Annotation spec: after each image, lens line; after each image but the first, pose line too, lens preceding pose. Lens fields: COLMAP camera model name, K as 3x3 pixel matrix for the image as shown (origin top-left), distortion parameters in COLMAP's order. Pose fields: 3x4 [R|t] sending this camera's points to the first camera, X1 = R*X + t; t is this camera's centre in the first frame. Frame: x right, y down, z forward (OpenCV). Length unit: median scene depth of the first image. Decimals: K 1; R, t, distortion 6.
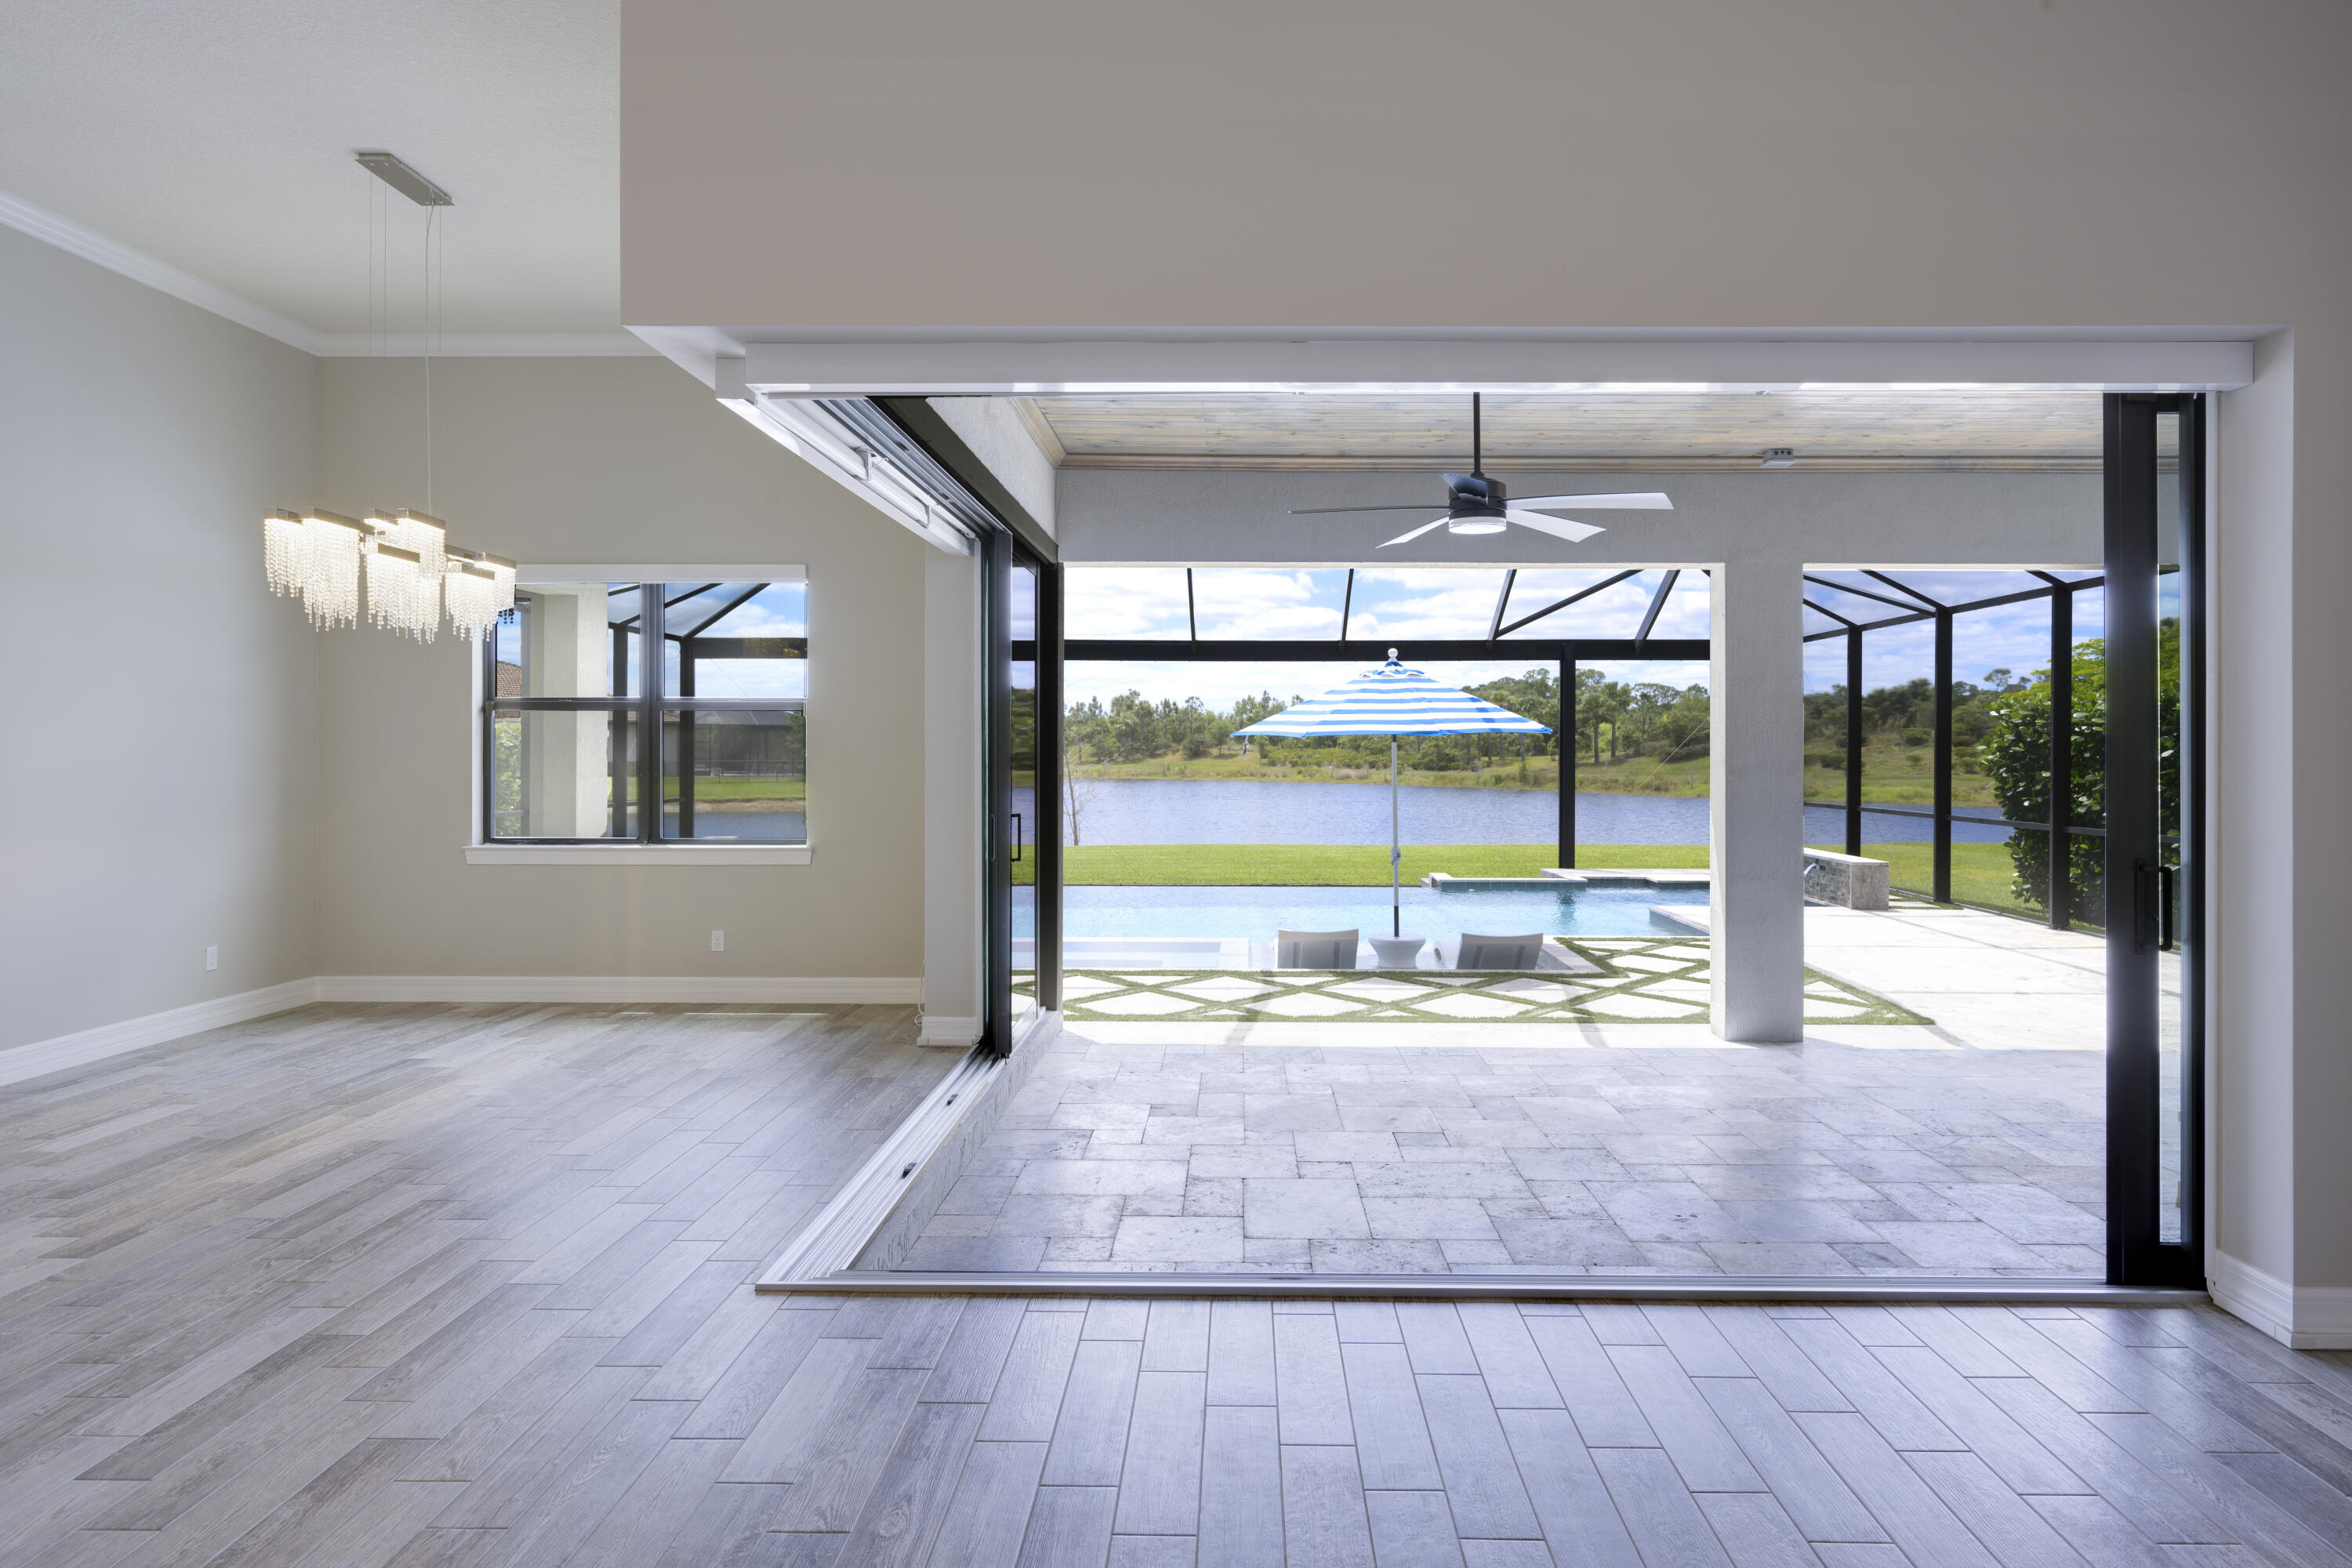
lens RADIAL K [[1296.9, 0, 1222.9], [0, 1296.9, 750.0], [0, 0, 1]] dist [0.000788, 0.000788]
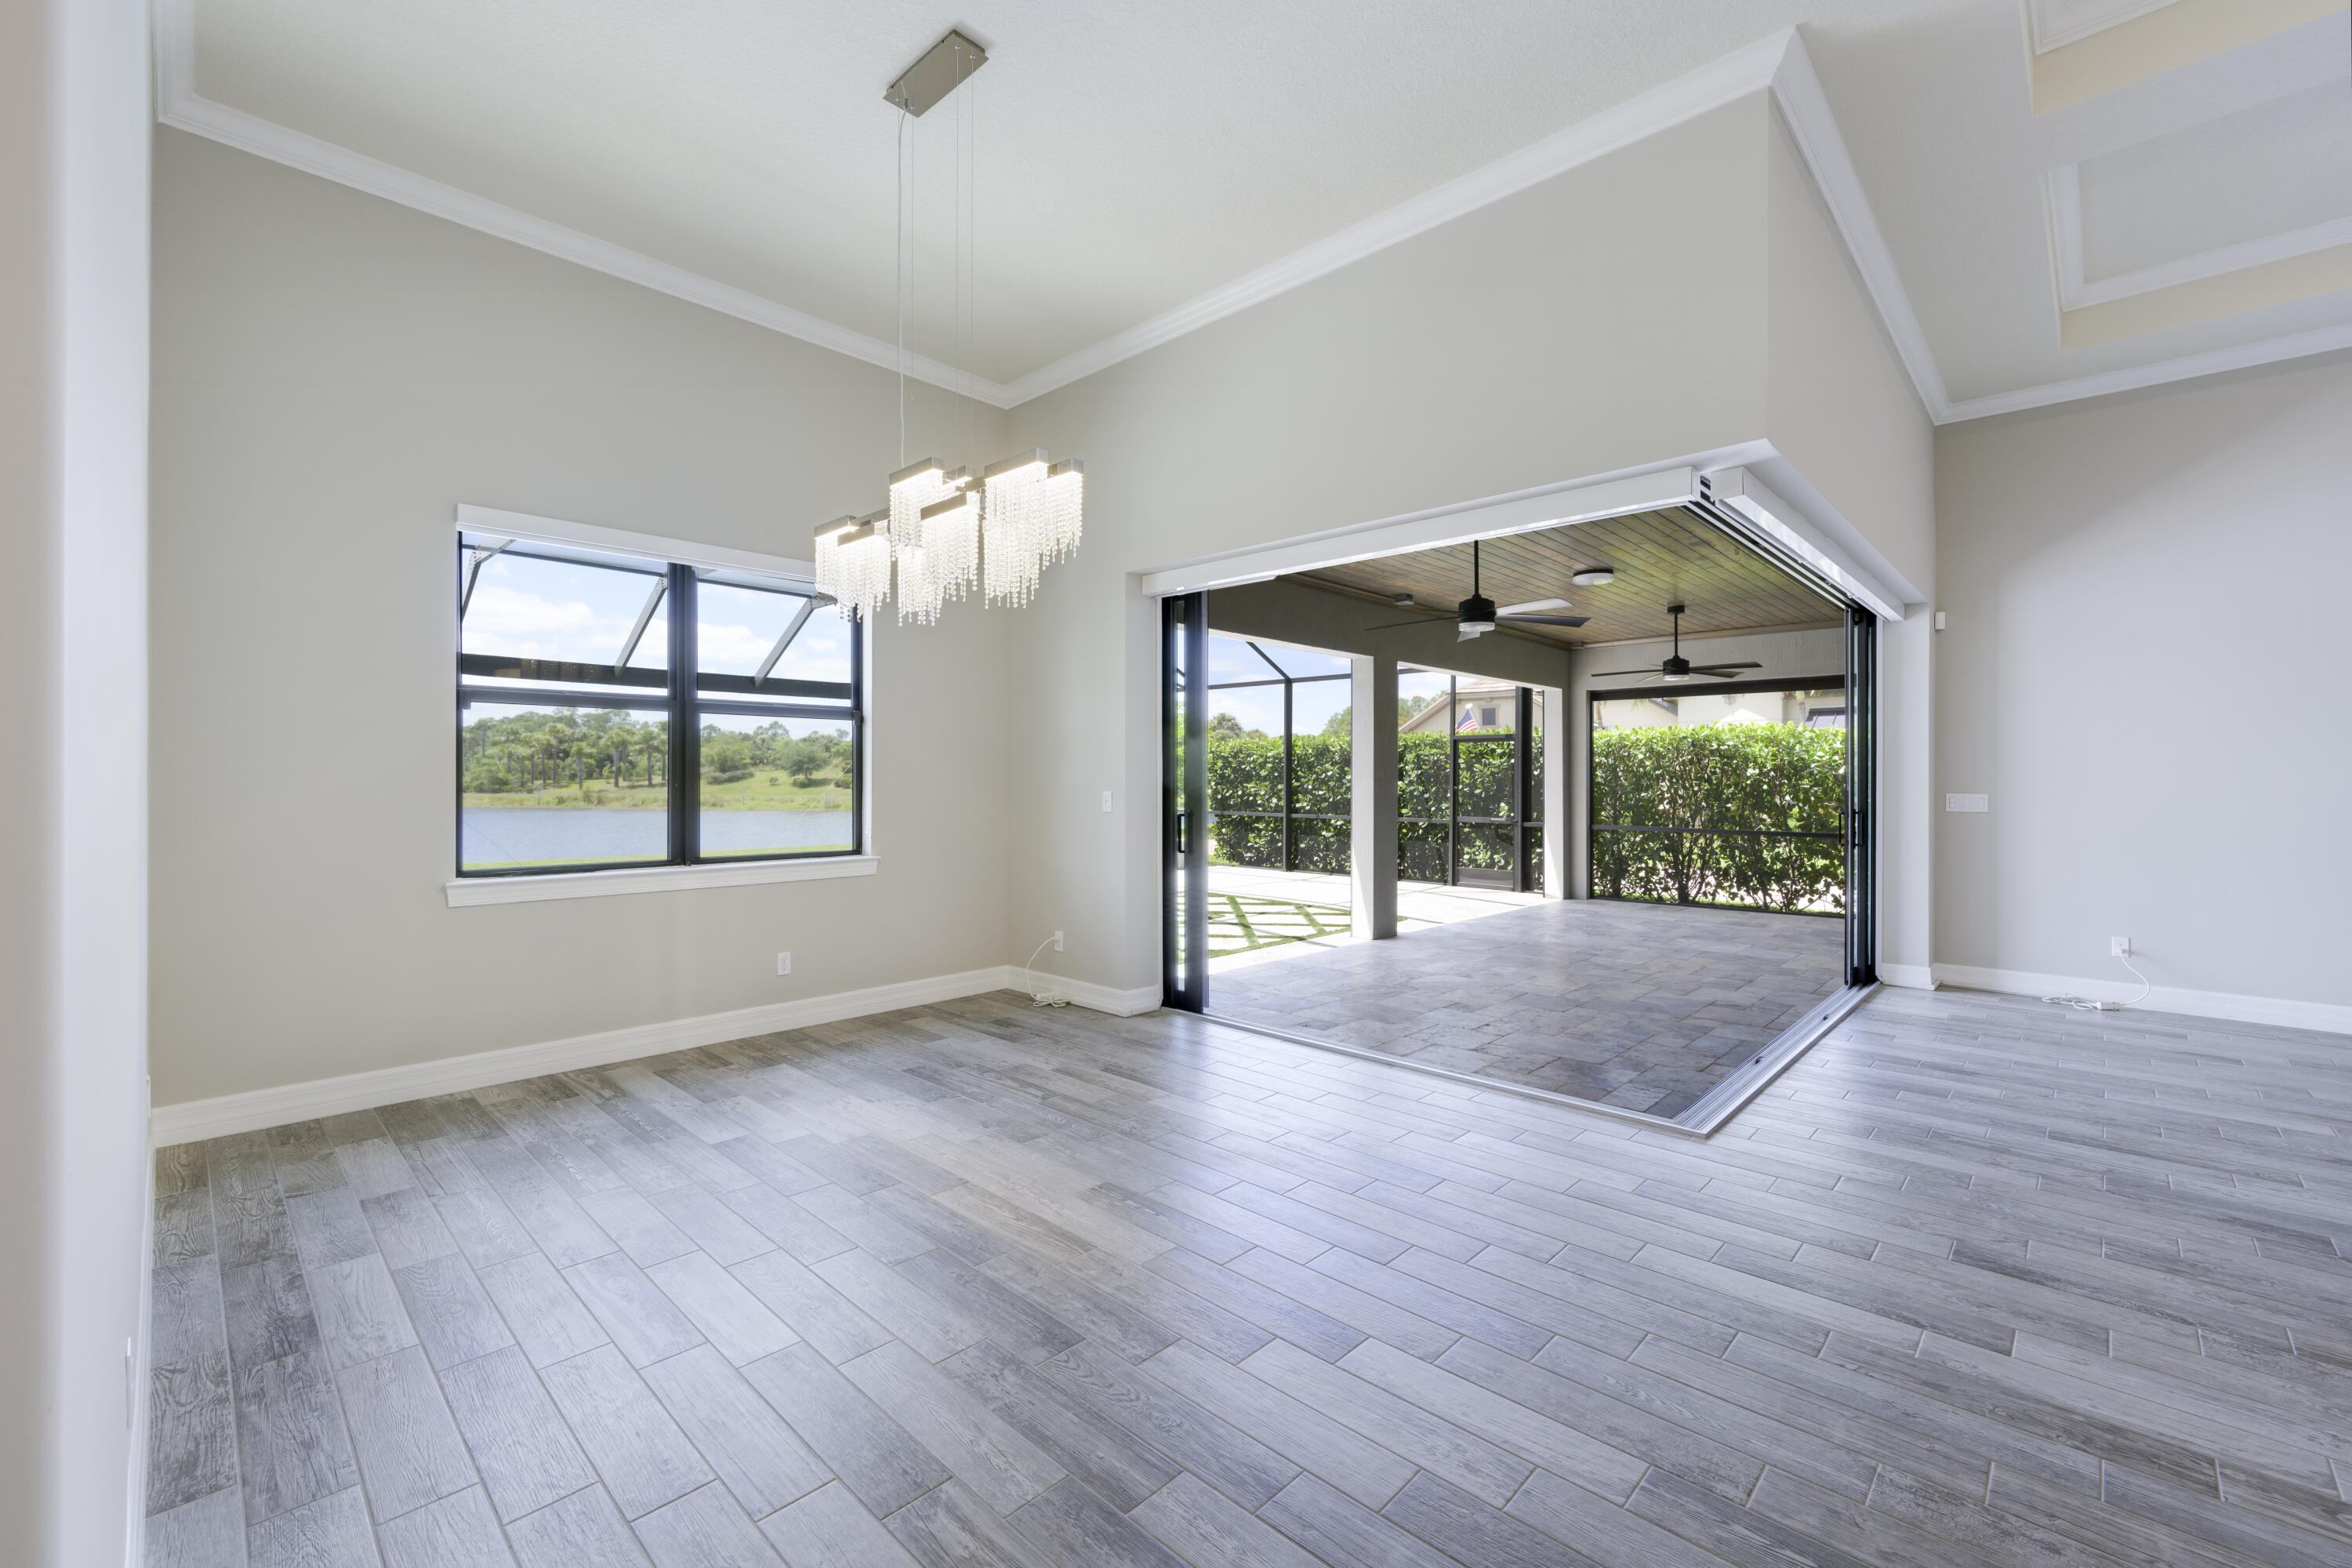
lens RADIAL K [[964.5, 0, 1168.6], [0, 964.5, 785.2], [0, 0, 1]] dist [-0.010876, 0.000005]
pose [[0.687468, -0.004120, 0.726203, -0.818244], [-0.002968, 0.999960, 0.008482, 0.015778], [-0.726208, -0.007986, 0.687428, 0.388346]]
